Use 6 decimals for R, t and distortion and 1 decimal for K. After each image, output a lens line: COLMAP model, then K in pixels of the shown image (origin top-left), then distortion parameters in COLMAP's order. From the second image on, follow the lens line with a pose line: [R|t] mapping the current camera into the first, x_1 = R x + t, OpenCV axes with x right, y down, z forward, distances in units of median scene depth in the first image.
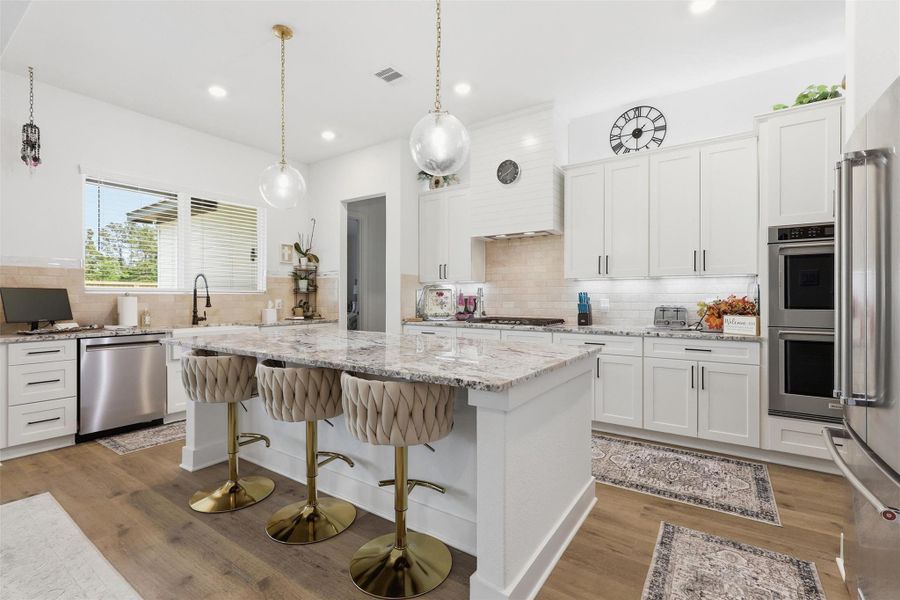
lens RADIAL K [[407.2, 0, 451.7], [0, 407.2, 298.0], [0, 0, 1]] dist [0.002163, -0.000117]
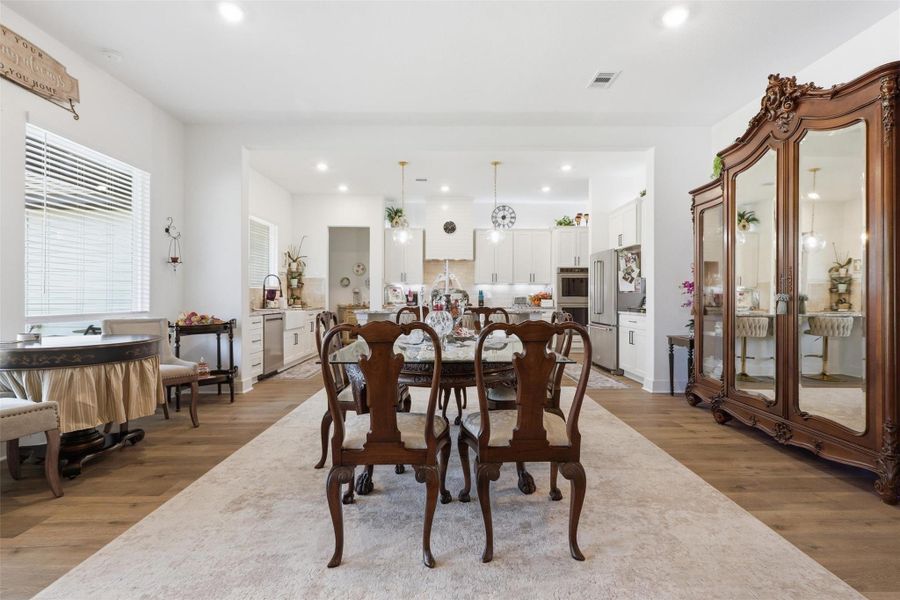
lens RADIAL K [[407.2, 0, 451.7], [0, 407.2, 298.0], [0, 0, 1]] dist [0.002163, -0.000117]
pose [[0.815858, 0.000704, 0.578251, -0.979382], [-0.002249, 0.999996, 0.001956, 0.021950], [-0.578248, -0.002896, 0.815856, -0.587536]]
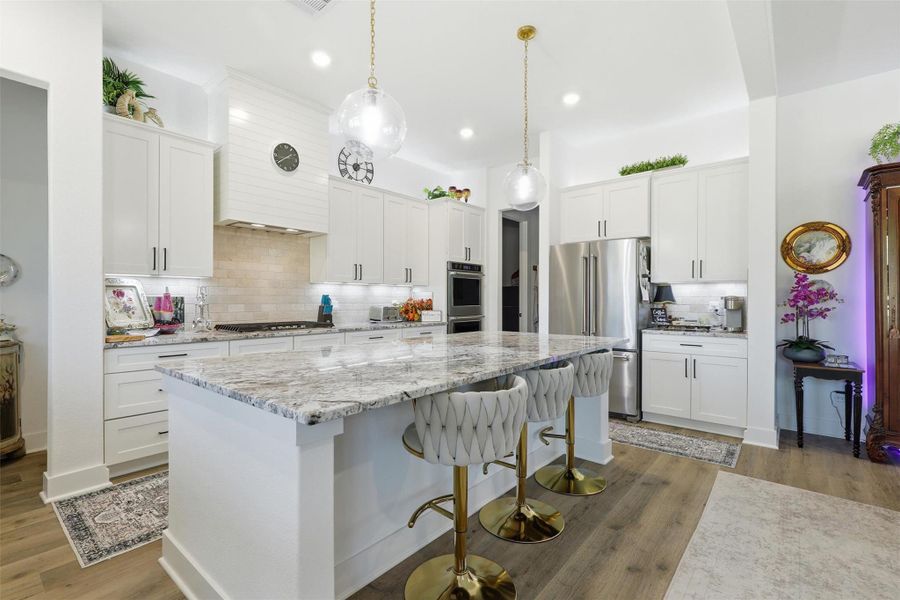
lens RADIAL K [[411.5, 0, 451.1], [0, 411.5, 298.6], [0, 0, 1]] dist [0.000110, 0.000051]
pose [[0.094059, 0.002155, 0.995564, -0.723116], [-0.001001, 0.999997, -0.002070, -0.002025], [-0.995566, -0.000801, 0.094061, 0.565020]]
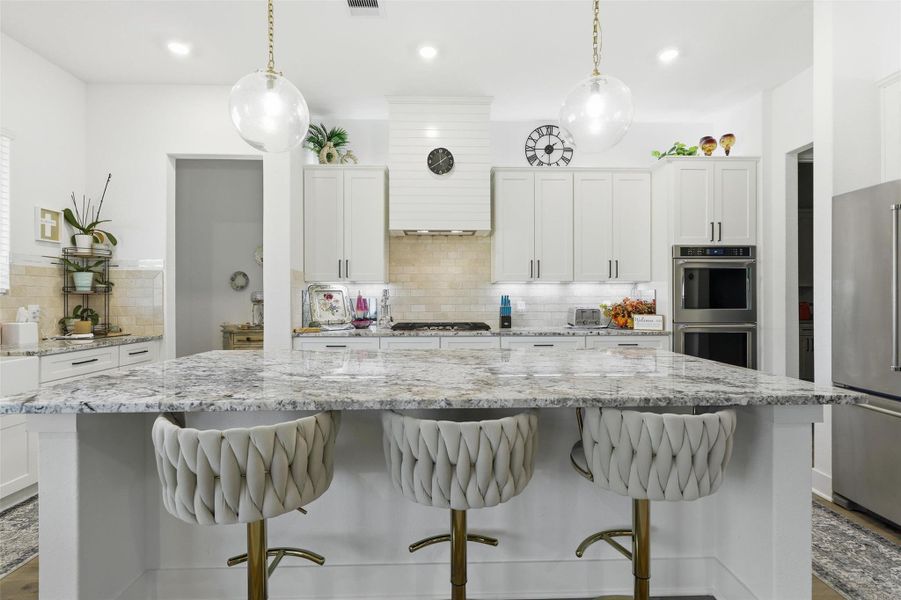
lens RADIAL K [[410.0, 0, 451.9], [0, 410.0, 299.8], [0, 0, 1]] dist [0.000080, -0.000171]
pose [[0.807146, -0.001243, 0.590350, -0.380922], [0.002967, 0.999994, -0.001951, -0.001311], [-0.590344, 0.003326, 0.807145, 0.256868]]
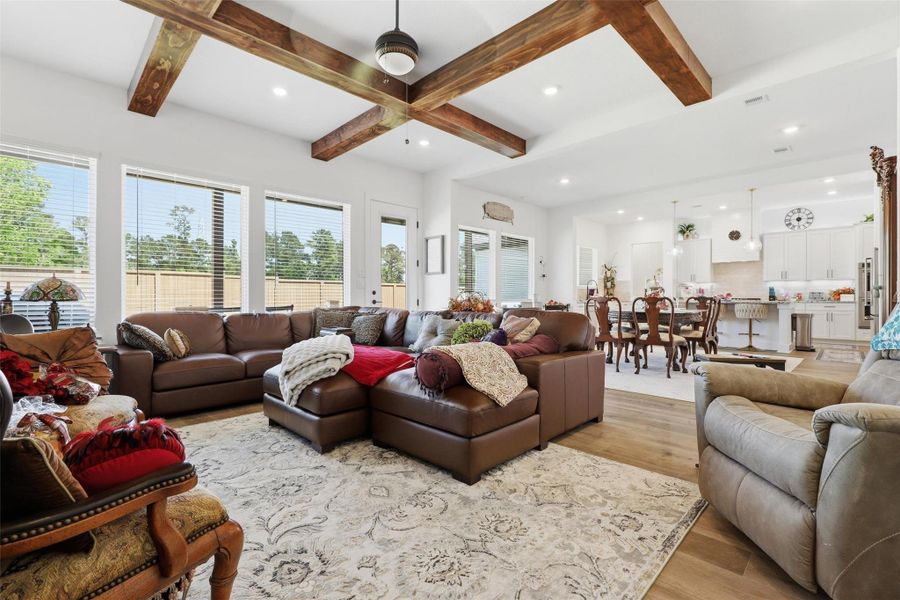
lens RADIAL K [[407.2, 0, 451.7], [0, 407.2, 298.0], [0, 0, 1]] dist [0.002163, -0.000117]
pose [[0.983495, -0.001318, -0.180933, -1.048872], [0.001621, 0.999998, 0.001527, 0.045197], [0.180931, -0.001795, 0.983494, -1.618342]]
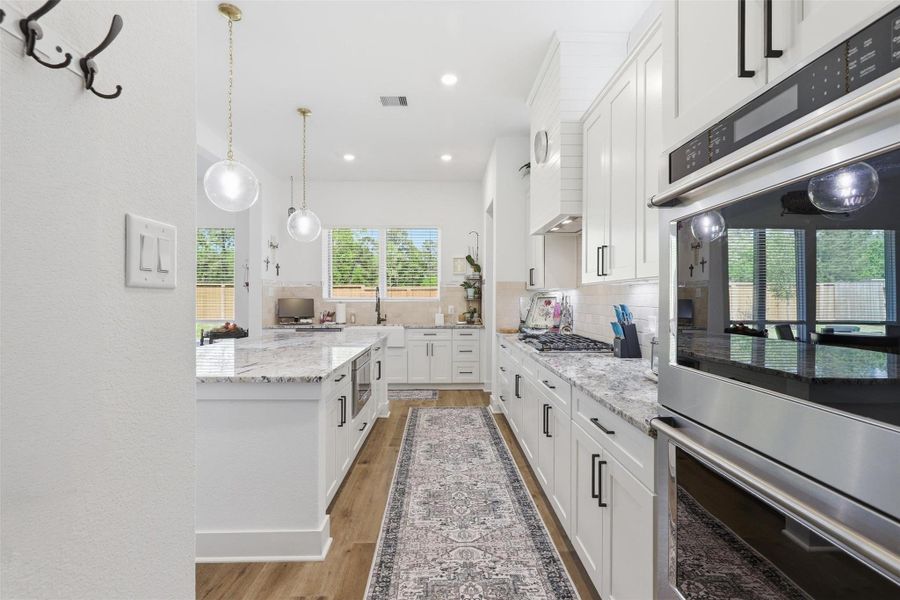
lens RADIAL K [[411.5, 0, 451.1], [0, 411.5, 298.6], [0, 0, 1]] dist [0.000110, 0.000051]
pose [[0.585473, 0.001344, -0.810691, 0.679431], [-0.001959, 0.999998, 0.000243, -0.022400], [0.810689, 0.001446, 0.585475, 0.411838]]
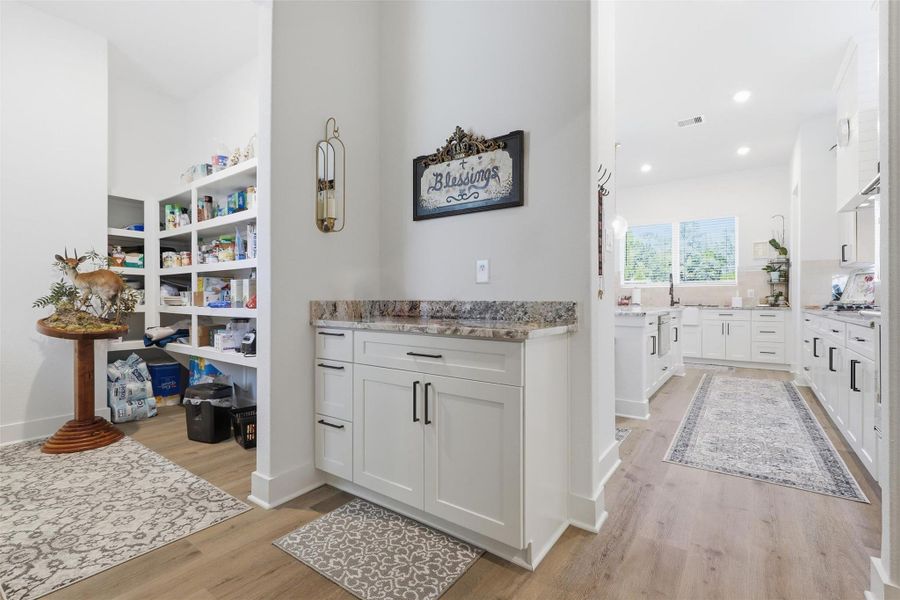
lens RADIAL K [[407.2, 0, 451.7], [0, 407.2, 298.0], [0, 0, 1]] dist [0.002163, -0.000117]
pose [[-0.026692, -0.001413, -0.999643, 1.029317], [-0.001604, 0.999998, -0.001370, 0.040367], [0.999642, 0.001567, -0.026694, 0.204242]]
